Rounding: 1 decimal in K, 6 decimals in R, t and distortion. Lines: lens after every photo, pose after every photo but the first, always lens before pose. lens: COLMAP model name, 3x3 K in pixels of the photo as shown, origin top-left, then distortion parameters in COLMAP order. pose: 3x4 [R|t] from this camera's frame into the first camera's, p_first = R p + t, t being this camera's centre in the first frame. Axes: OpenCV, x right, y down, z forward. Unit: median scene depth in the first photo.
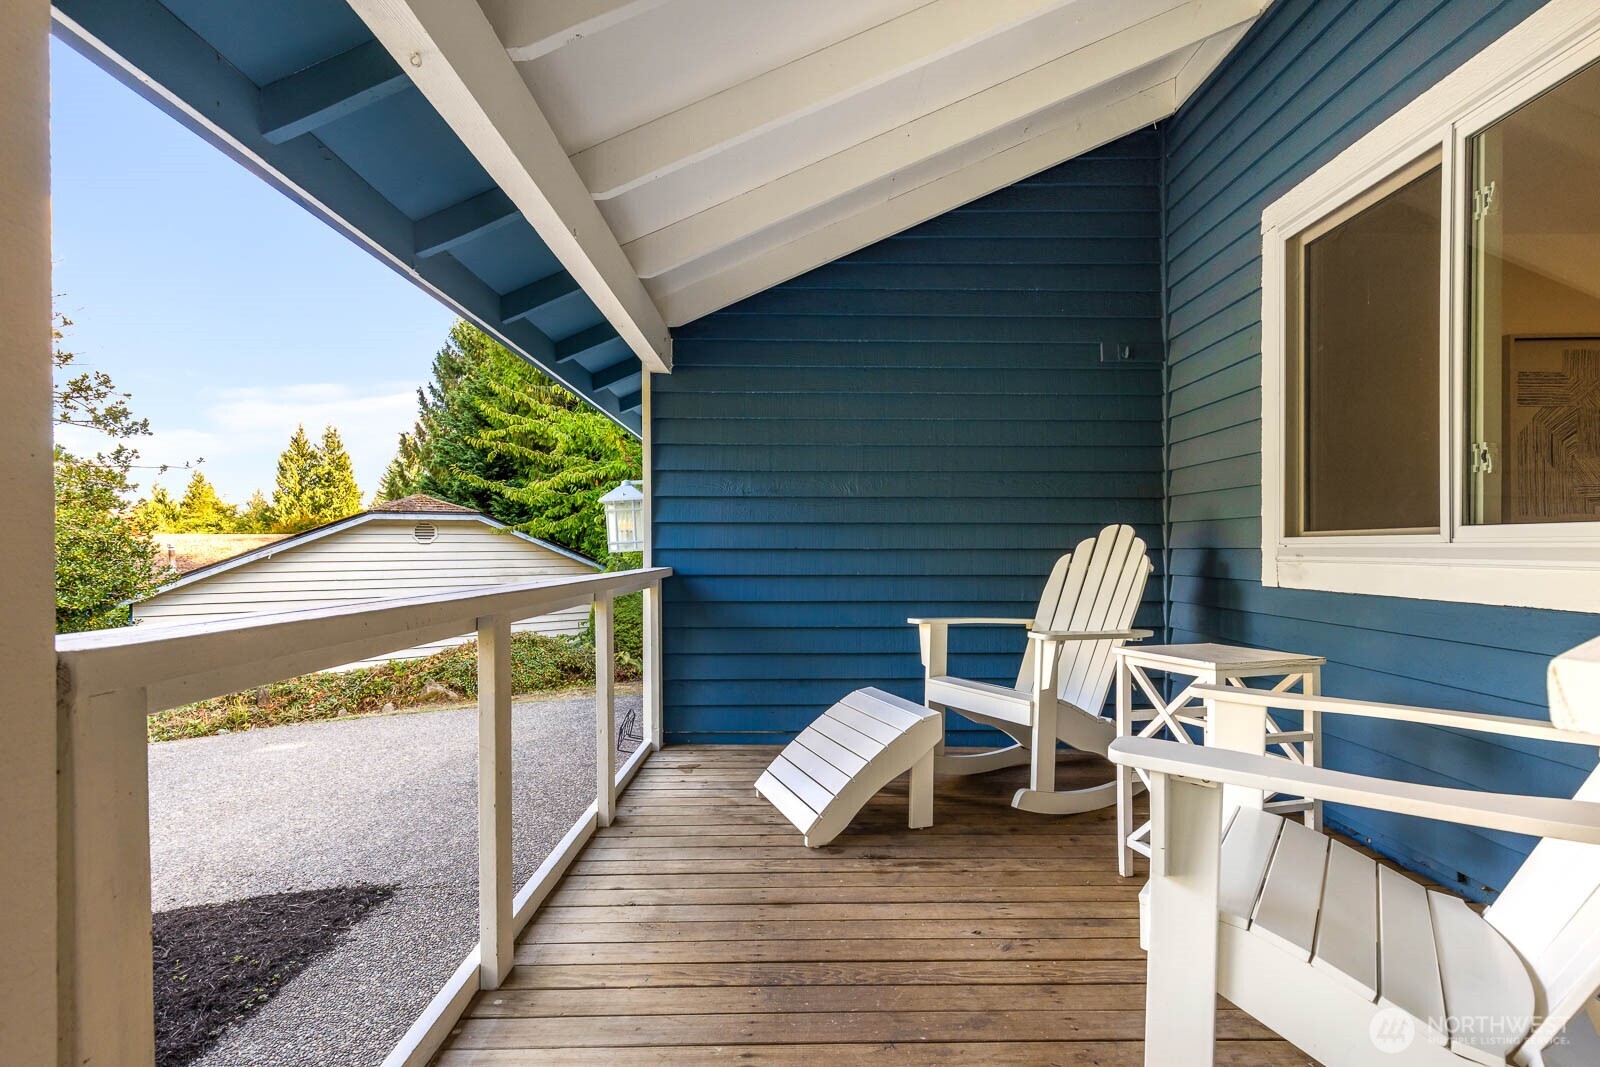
lens RADIAL K [[738.1, 0, 806.1], [0, 738.1, 549.5], [0, 0, 1]] dist [0.003524, 0.000522]
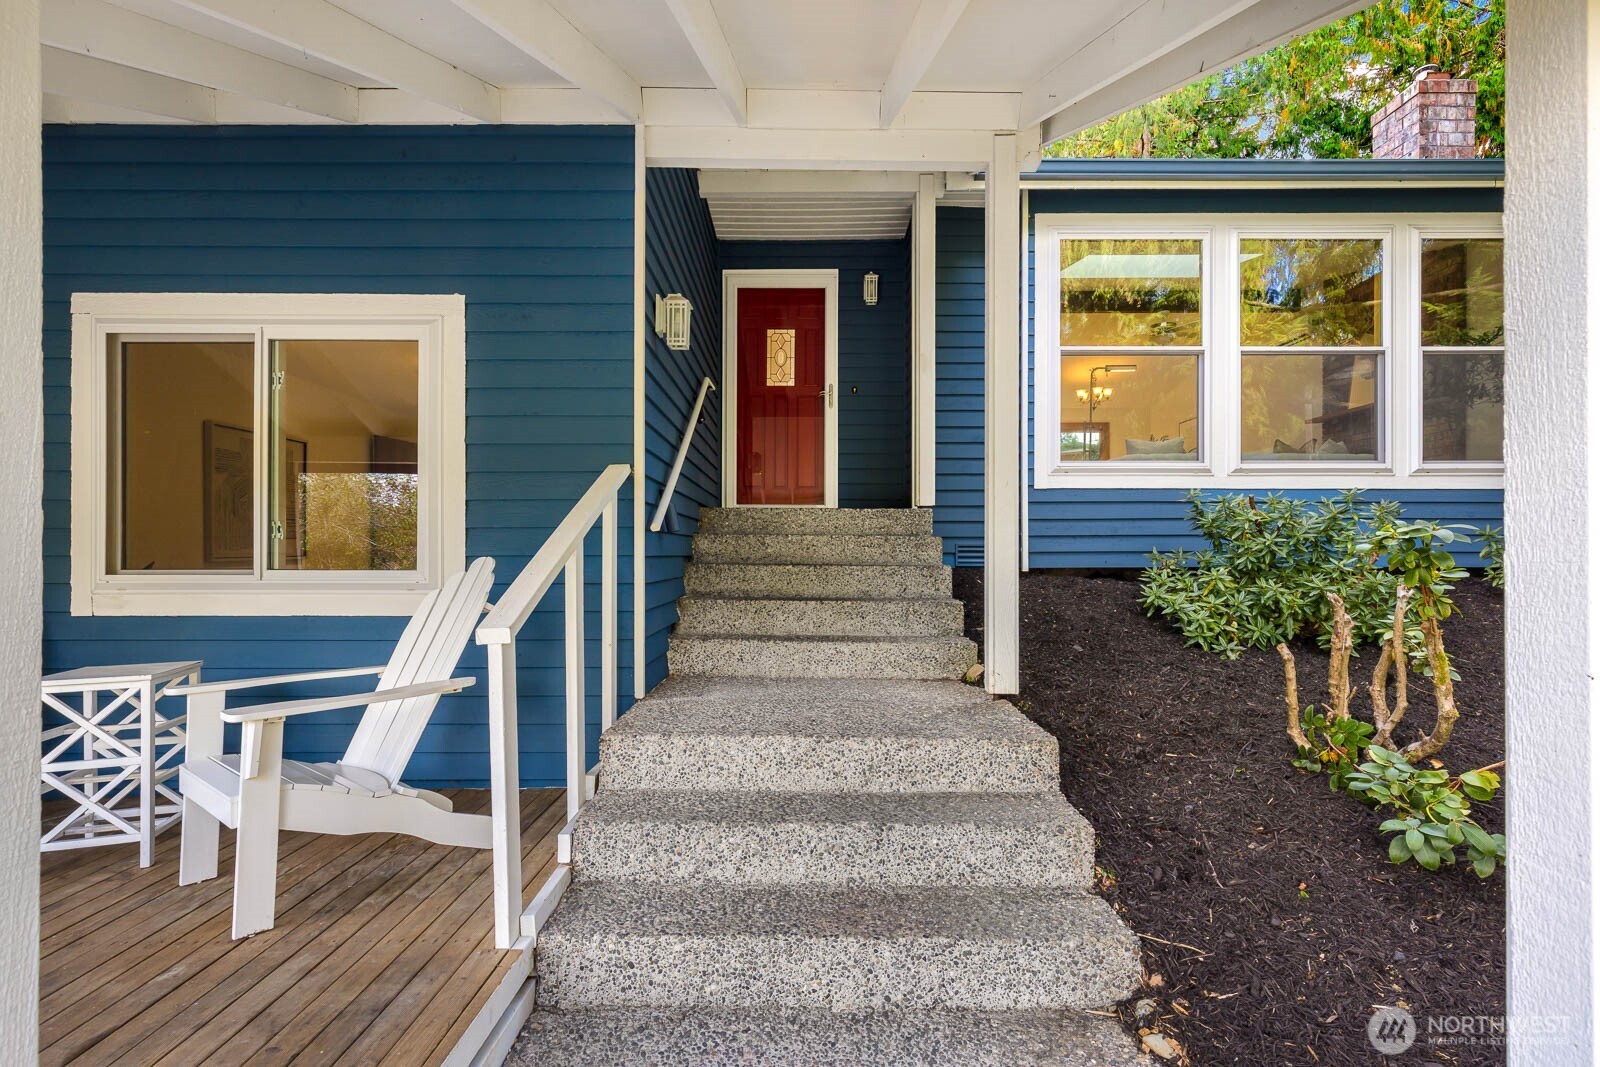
lens RADIAL K [[738.1, 0, 806.1], [0, 738.1, 549.5], [0, 0, 1]] dist [0.003524, 0.000522]
pose [[0.002244, 0.002799, 0.999994, -0.782979], [0.004447, 0.999986, -0.002809, -0.068350], [-0.999988, 0.004453, 0.002232, -0.220100]]
